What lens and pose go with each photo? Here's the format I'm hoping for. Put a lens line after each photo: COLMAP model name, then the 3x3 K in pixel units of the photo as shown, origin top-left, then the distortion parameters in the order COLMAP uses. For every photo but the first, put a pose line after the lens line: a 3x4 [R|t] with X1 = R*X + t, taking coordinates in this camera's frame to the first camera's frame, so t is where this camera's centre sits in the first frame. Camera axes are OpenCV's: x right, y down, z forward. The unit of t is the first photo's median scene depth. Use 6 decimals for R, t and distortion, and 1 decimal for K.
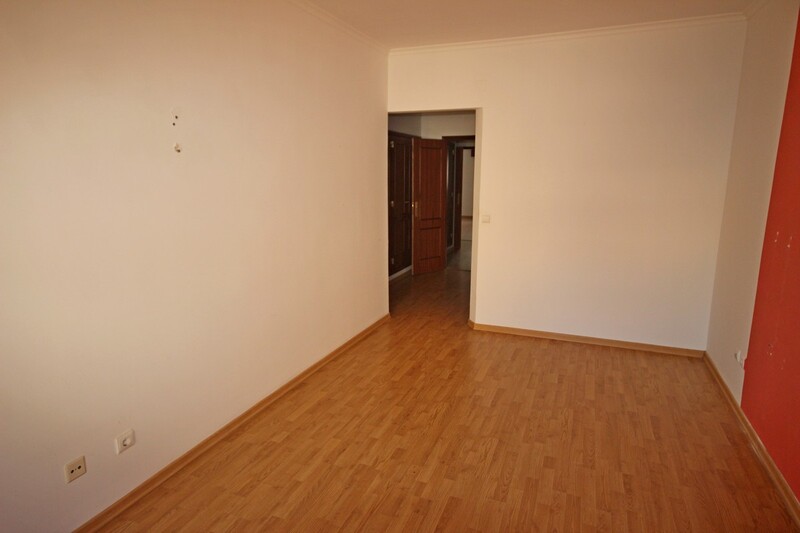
lens RADIAL K [[485.2, 0, 399.0], [0, 485.2, 266.3], [0, 0, 1]] dist [-0.003429, 0.004496]
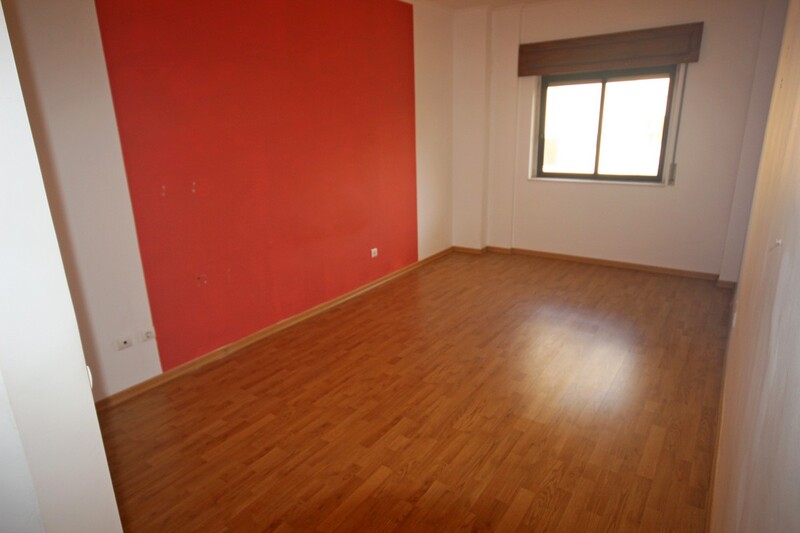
lens RADIAL K [[485.2, 0, 399.0], [0, 485.2, 270.6], [0, 0, 1]] dist [-0.003429, 0.004496]
pose [[-0.972712, -0.040893, 0.228382, 0.020092], [0.071363, 0.883892, 0.462214, -0.303725], [-0.220767, 0.465900, -0.856854, 1.589498]]
